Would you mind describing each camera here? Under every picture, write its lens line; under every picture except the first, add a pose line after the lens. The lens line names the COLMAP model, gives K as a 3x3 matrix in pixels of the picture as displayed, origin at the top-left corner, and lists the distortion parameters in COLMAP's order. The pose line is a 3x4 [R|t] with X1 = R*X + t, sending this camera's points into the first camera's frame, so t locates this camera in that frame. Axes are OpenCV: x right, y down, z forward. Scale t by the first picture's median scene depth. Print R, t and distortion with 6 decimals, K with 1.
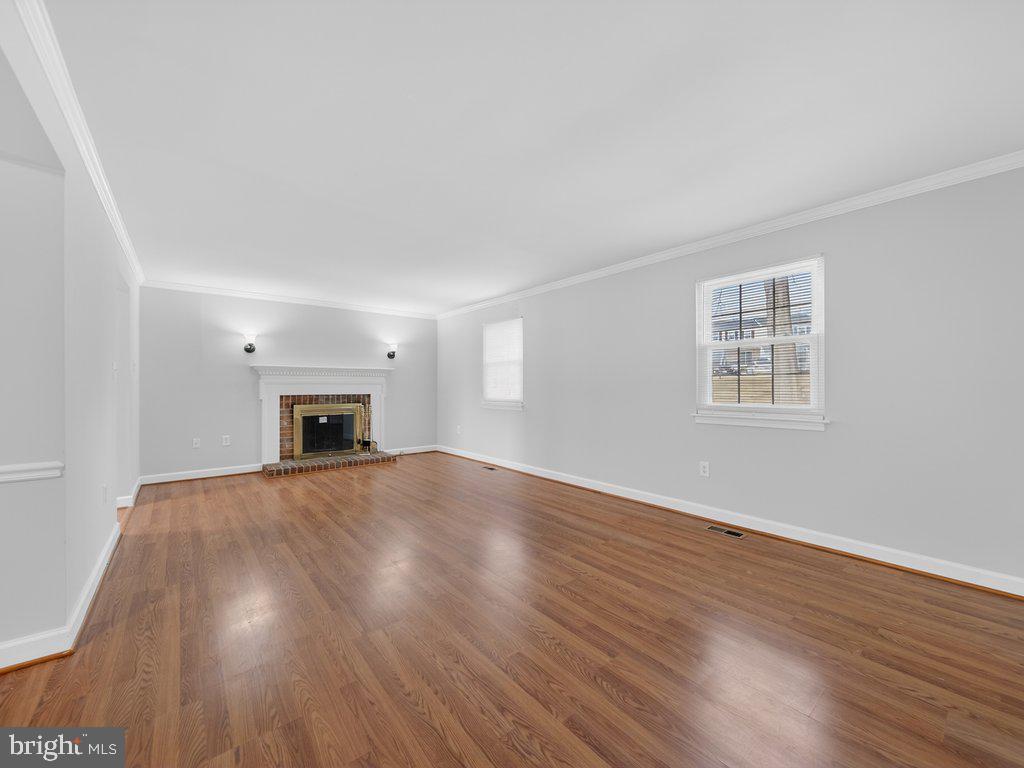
lens RADIAL K [[404.0, 0, 513.8], [0, 404.0, 383.7], [0, 0, 1]] dist [-0.000797, -0.000373]
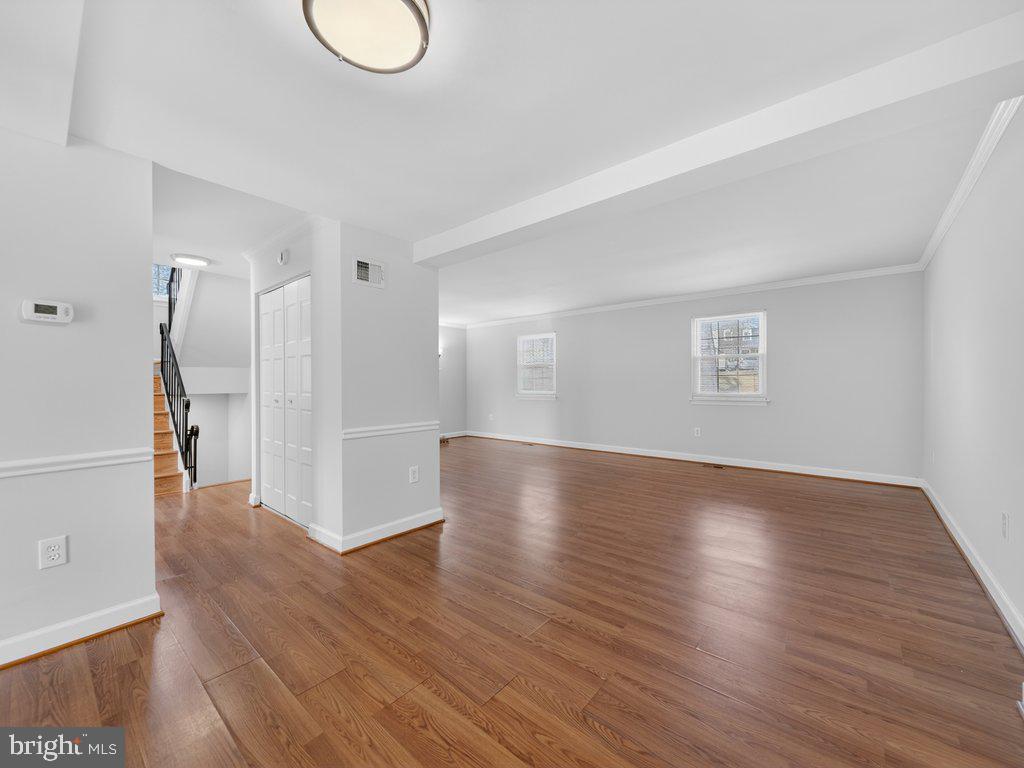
lens RADIAL K [[401.0, 0, 512.0], [0, 401.0, 384.0], [0, 0, 1]] dist [-0.024996, -0.000143]
pose [[0.984399, -0.002003, 0.175938, -0.308964], [0.000880, 0.999979, 0.006462, 0.001643], [-0.175947, -0.006206, 0.984380, -0.258142]]
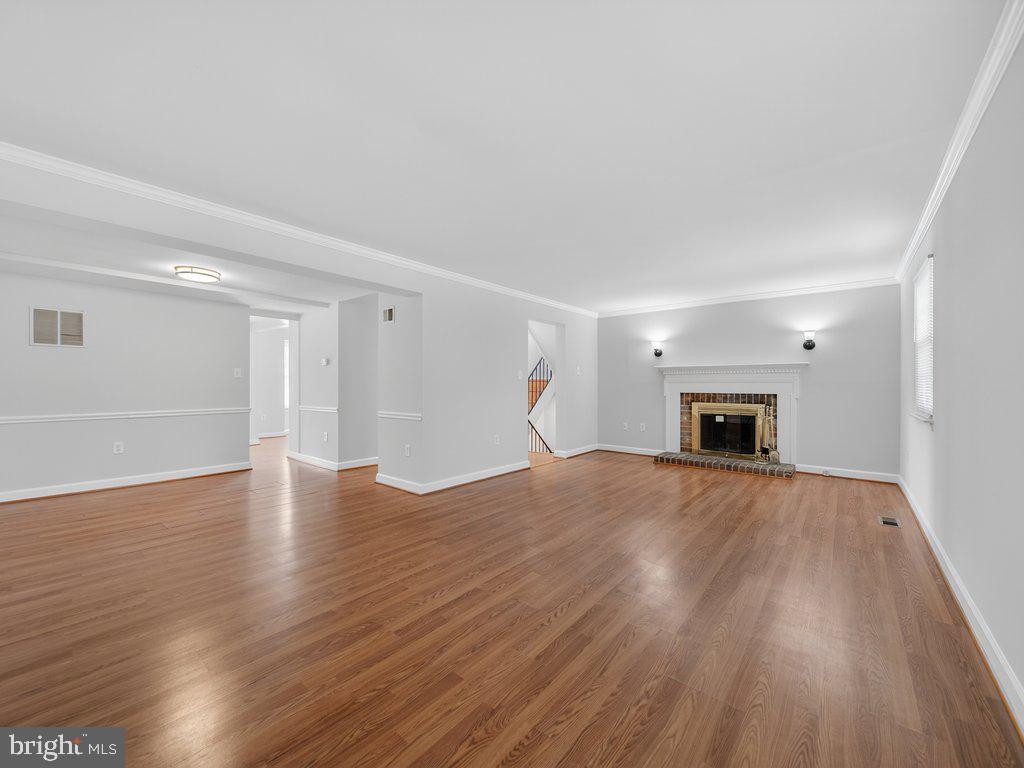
lens RADIAL K [[401.6, 0, 513.2], [0, 401.6, 391.0], [0, 0, 1]] dist [-0.003223, -0.000444]
pose [[0.192069, 0.016867, -0.981236, 0.413062], [0.004911, 0.999823, 0.018148, 0.001203], [0.981369, -0.008305, 0.191952, 0.335940]]
